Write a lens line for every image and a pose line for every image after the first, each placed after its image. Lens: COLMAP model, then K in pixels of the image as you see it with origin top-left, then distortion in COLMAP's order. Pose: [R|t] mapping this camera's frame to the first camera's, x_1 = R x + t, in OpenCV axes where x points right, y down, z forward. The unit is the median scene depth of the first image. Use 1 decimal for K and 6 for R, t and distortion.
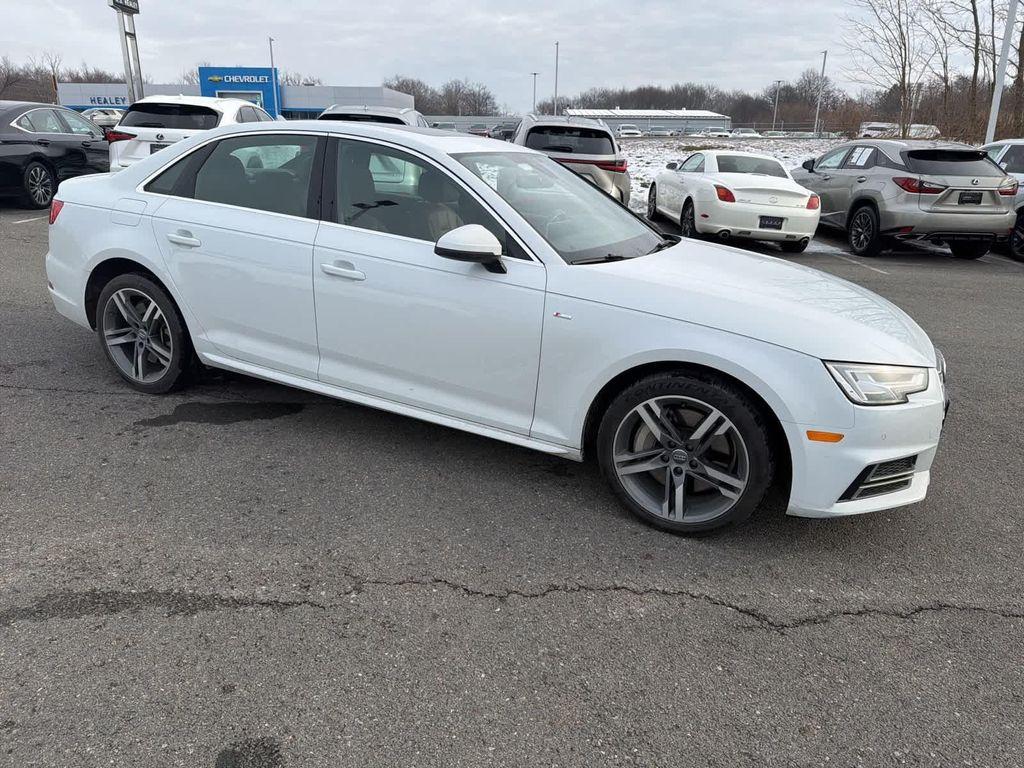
lens RADIAL K [[718.4, 0, 514.5], [0, 718.4, 380.0], [0, 0, 1]] dist [0.020707, -0.026680]
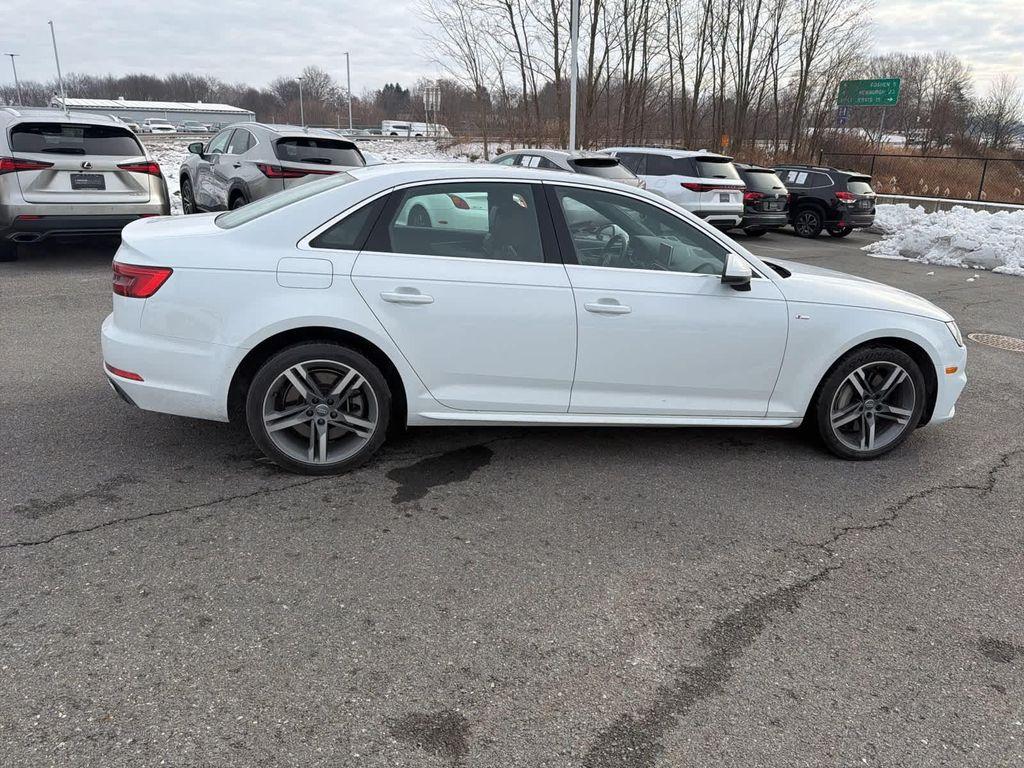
lens RADIAL K [[718.4, 0, 514.5], [0, 718.4, 380.0], [0, 0, 1]] dist [0.020707, -0.026680]
pose [[0.812197, -0.182967, 0.553948, -0.829410], [0.179010, 0.981901, 0.061855, -0.114886], [-0.555240, 0.048924, 0.830250, 0.149711]]
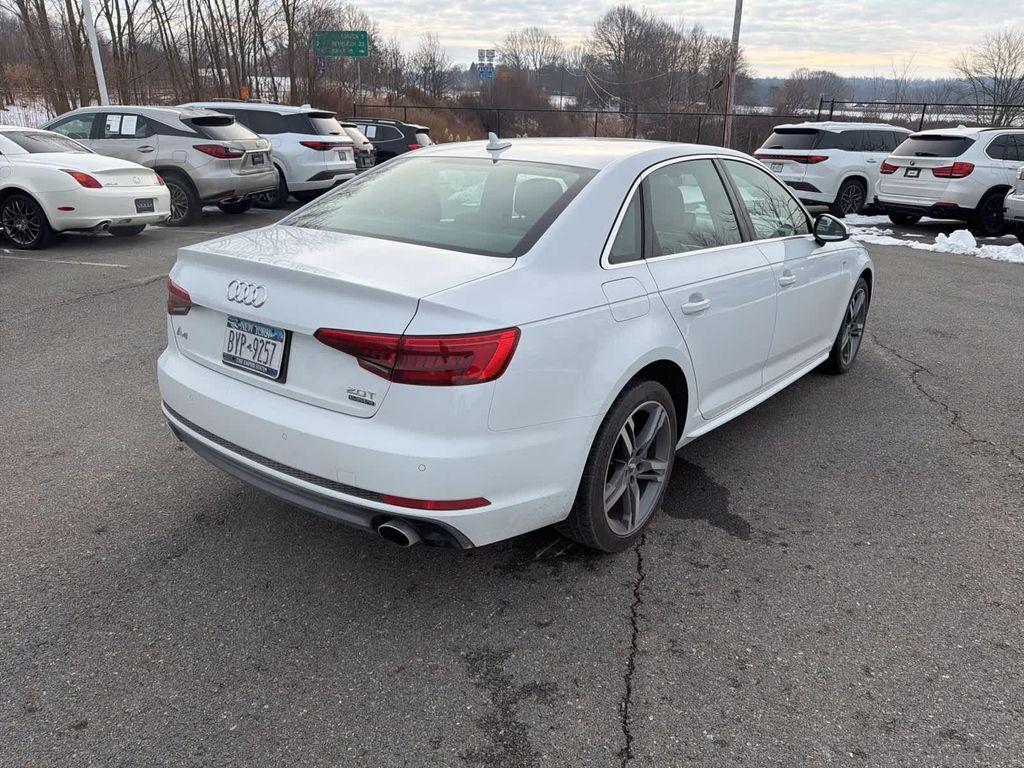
lens RADIAL K [[720.6, 0, 514.4], [0, 720.6, 385.7], [0, 0, 1]] dist [0.001243, -0.004270]
pose [[0.238155, -0.368422, 0.898636, -1.176177], [0.300030, 0.907911, 0.292711, -0.382724], [-0.923723, 0.199907, 0.326761, 0.892901]]
